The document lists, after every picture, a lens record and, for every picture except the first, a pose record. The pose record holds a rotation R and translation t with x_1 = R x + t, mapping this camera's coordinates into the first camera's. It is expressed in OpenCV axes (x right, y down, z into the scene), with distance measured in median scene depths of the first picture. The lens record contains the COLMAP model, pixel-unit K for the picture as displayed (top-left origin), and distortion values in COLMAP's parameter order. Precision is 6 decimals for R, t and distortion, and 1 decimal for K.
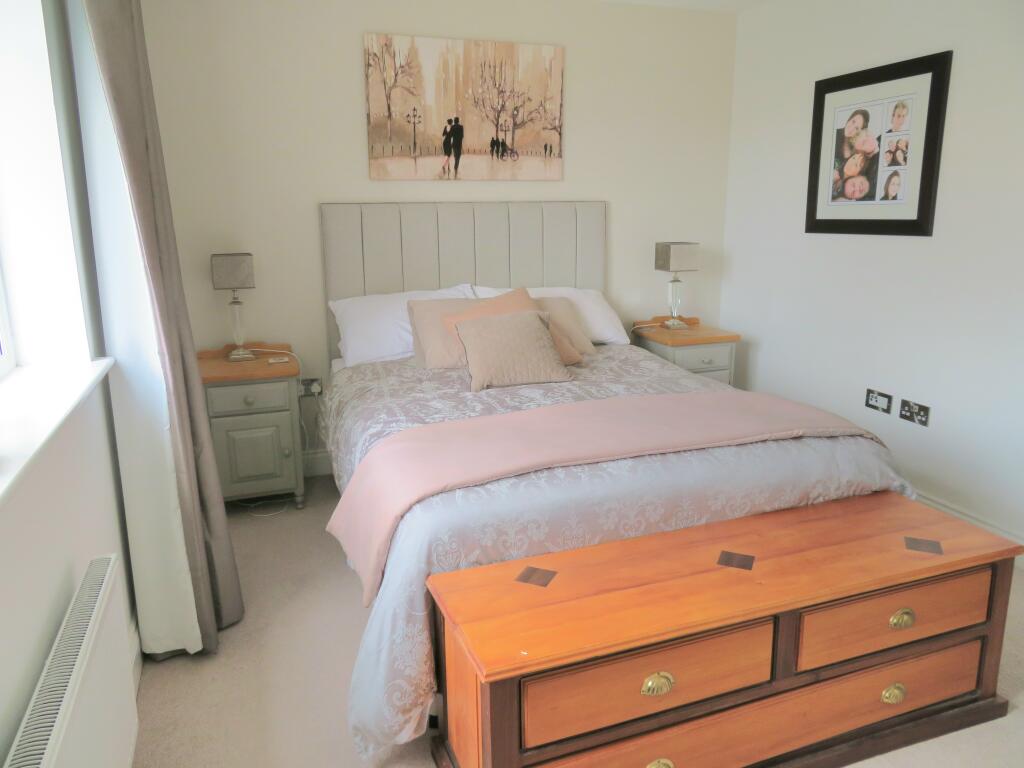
lens RADIAL K [[737.3, 0, 518.9], [0, 737.3, 385.6], [0, 0, 1]] dist [0.000324, 0.013949]
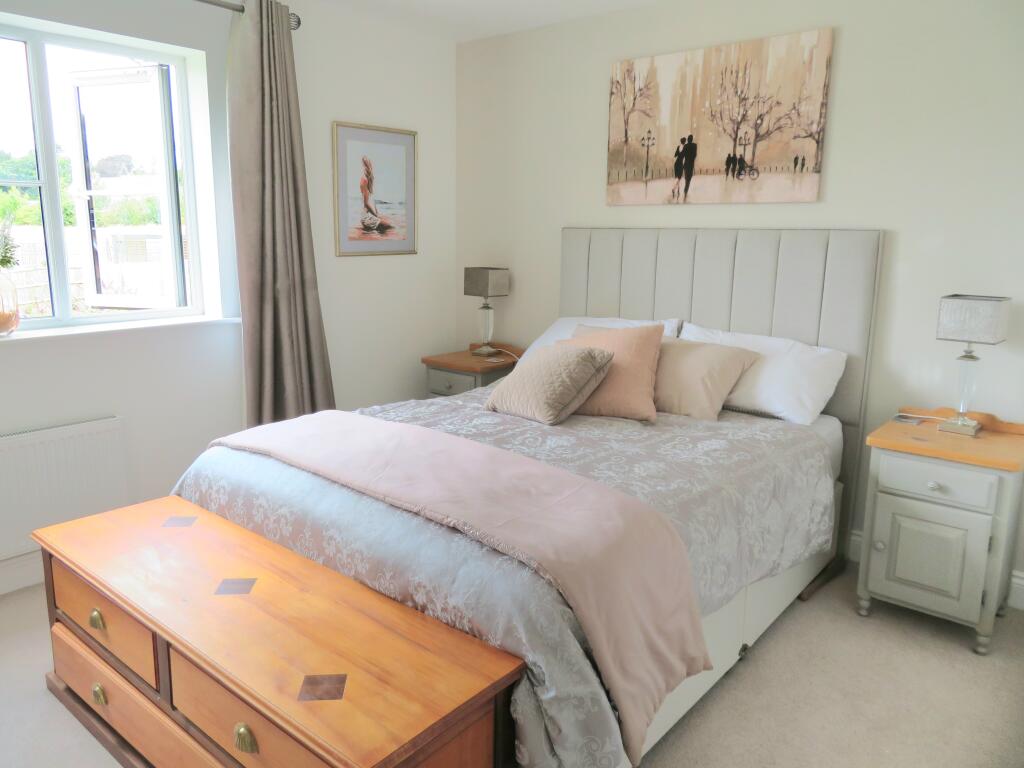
lens RADIAL K [[737.3, 0, 517.3], [0, 737.3, 381.5], [0, 0, 1]] dist [0.000324, 0.013949]
pose [[0.501068, 0.179786, -0.846527, 0.623000], [-0.234712, 0.969751, 0.067028, -0.082513], [0.832971, 0.165105, 0.528110, 0.396510]]
